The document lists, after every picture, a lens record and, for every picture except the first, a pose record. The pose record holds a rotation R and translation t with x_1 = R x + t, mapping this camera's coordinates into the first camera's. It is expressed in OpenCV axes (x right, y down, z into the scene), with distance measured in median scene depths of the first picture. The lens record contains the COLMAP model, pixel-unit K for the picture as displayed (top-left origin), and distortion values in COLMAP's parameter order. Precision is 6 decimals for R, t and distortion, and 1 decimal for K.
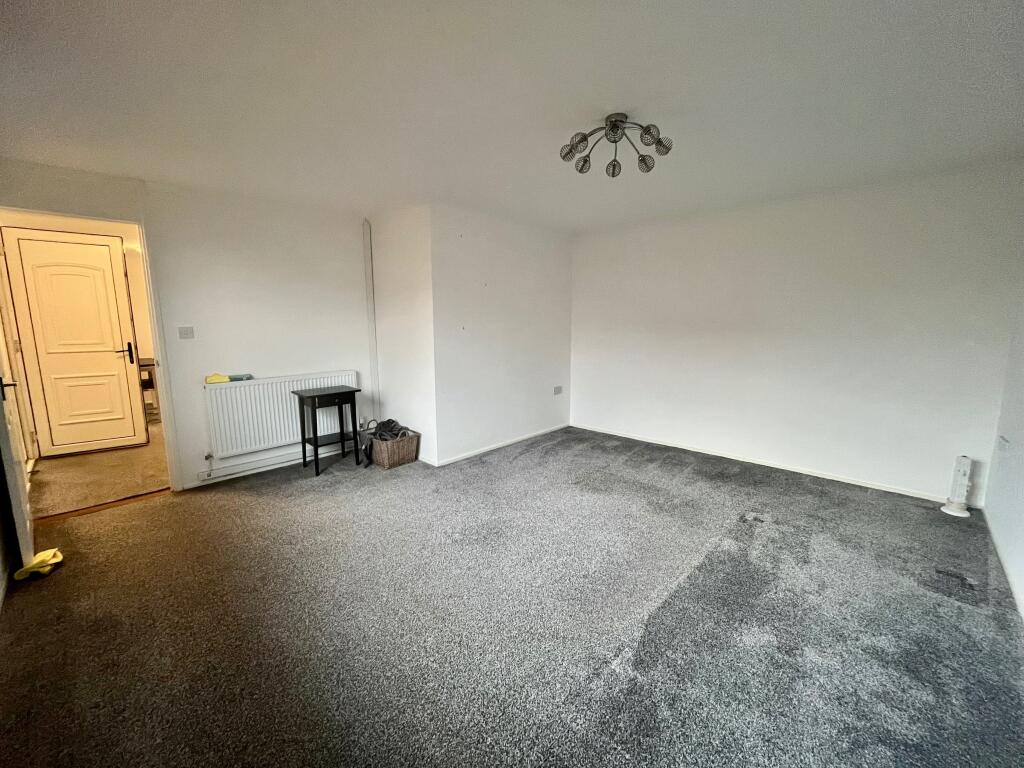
lens RADIAL K [[414.0, 0, 511.2], [0, 414.0, 386.4], [0, 0, 1]] dist [-0.001123, -0.000418]
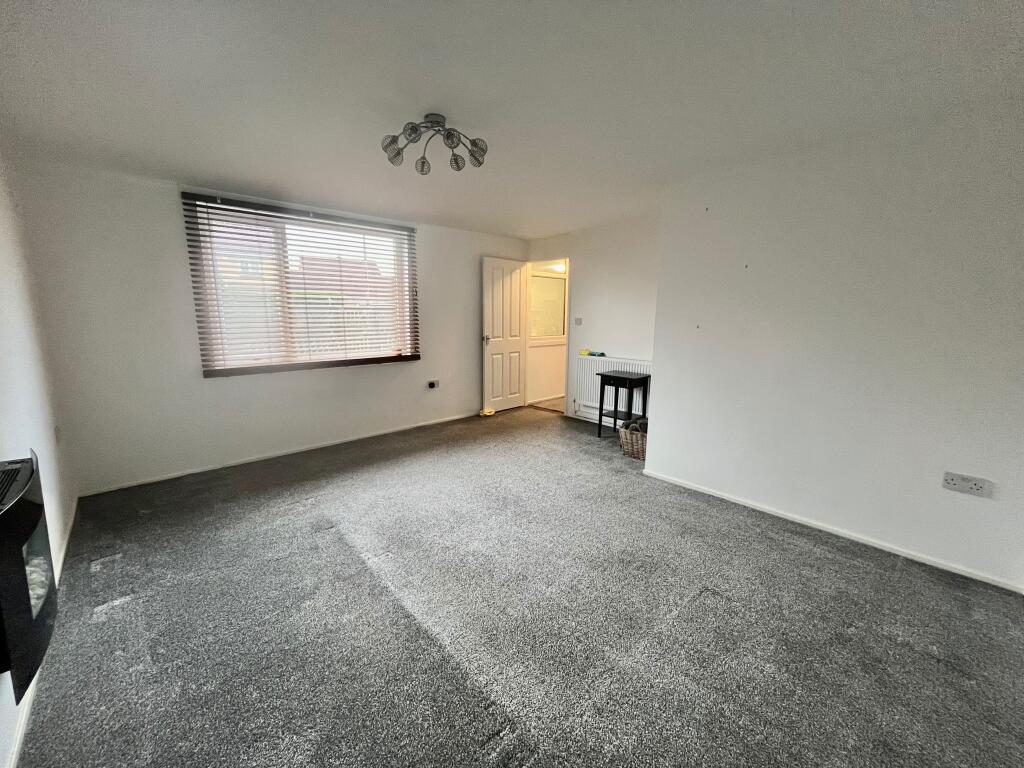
lens RADIAL K [[414.0, 0, 510.5], [0, 414.0, 382.4], [0, 0, 1]] dist [-0.001123, -0.000418]
pose [[-0.055567, 0.173908, -0.983193, 0.759313], [-0.162826, 0.969954, 0.180768, -0.131962], [0.985089, 0.170134, -0.025581, 0.738332]]
